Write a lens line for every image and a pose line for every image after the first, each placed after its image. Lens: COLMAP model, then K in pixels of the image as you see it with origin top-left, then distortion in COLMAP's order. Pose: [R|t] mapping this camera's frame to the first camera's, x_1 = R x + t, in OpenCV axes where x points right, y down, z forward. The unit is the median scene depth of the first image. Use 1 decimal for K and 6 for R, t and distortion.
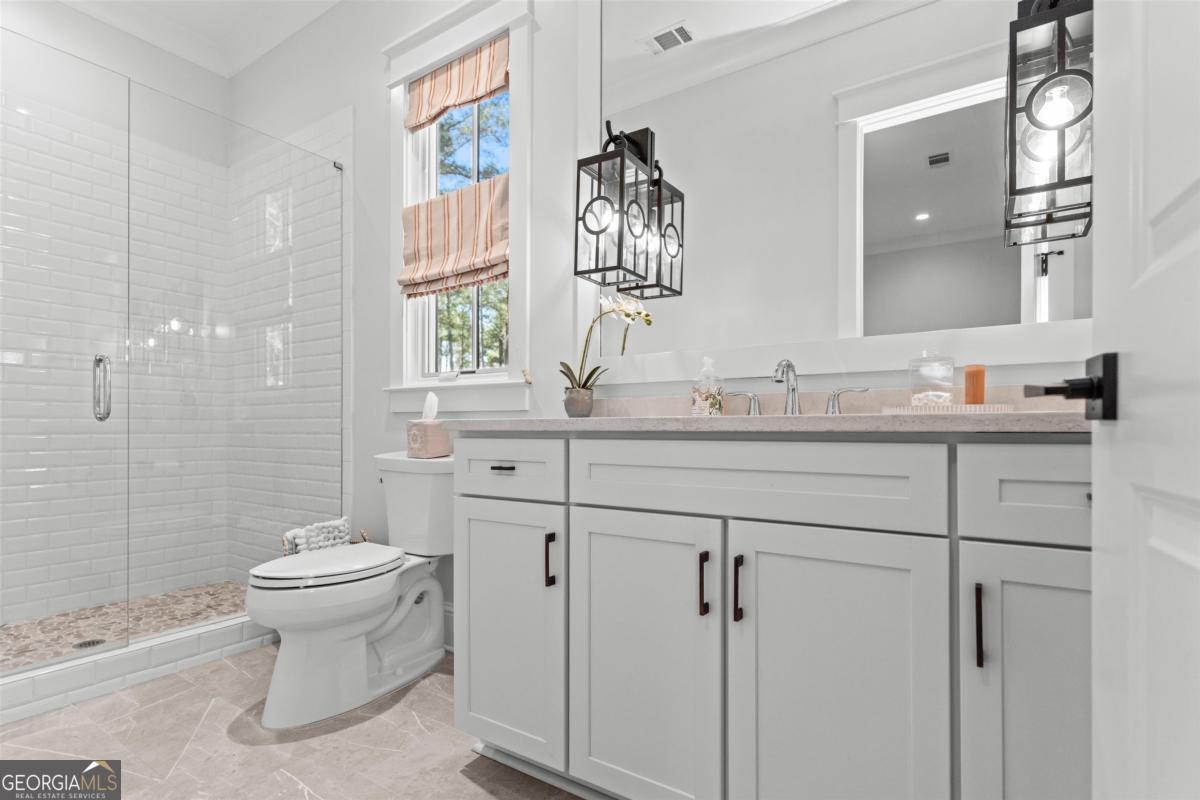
lens RADIAL K [[569.7, 0, 598.4], [0, 569.7, 400.0], [0, 0, 1]] dist [0.004215, -0.001471]
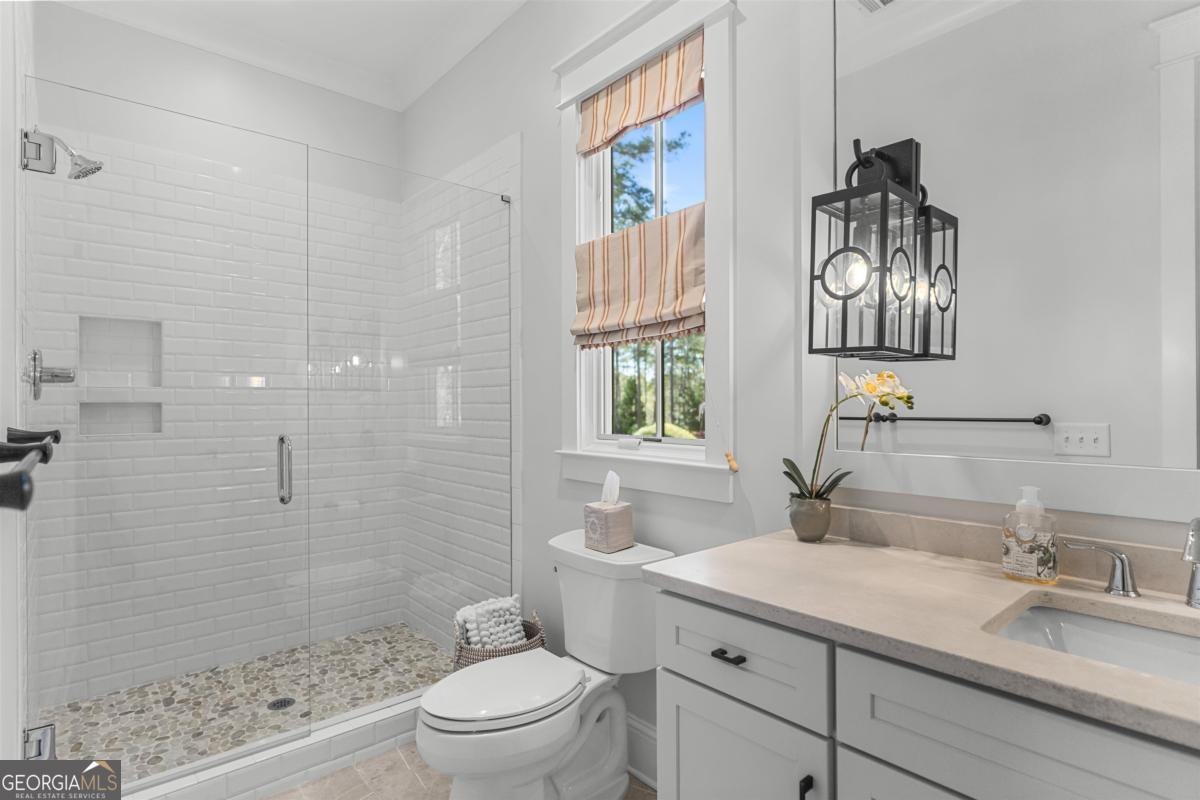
lens RADIAL K [[627.5, 0, 601.7], [0, 627.5, 400.5], [0, 0, 1]] dist [-0.009033, 0.001941]
pose [[0.963363, -0.009104, -0.268047, -0.055238], [0.008051, 0.999955, -0.005024, -0.104347], [0.268080, 0.002682, 0.963393, 0.100956]]
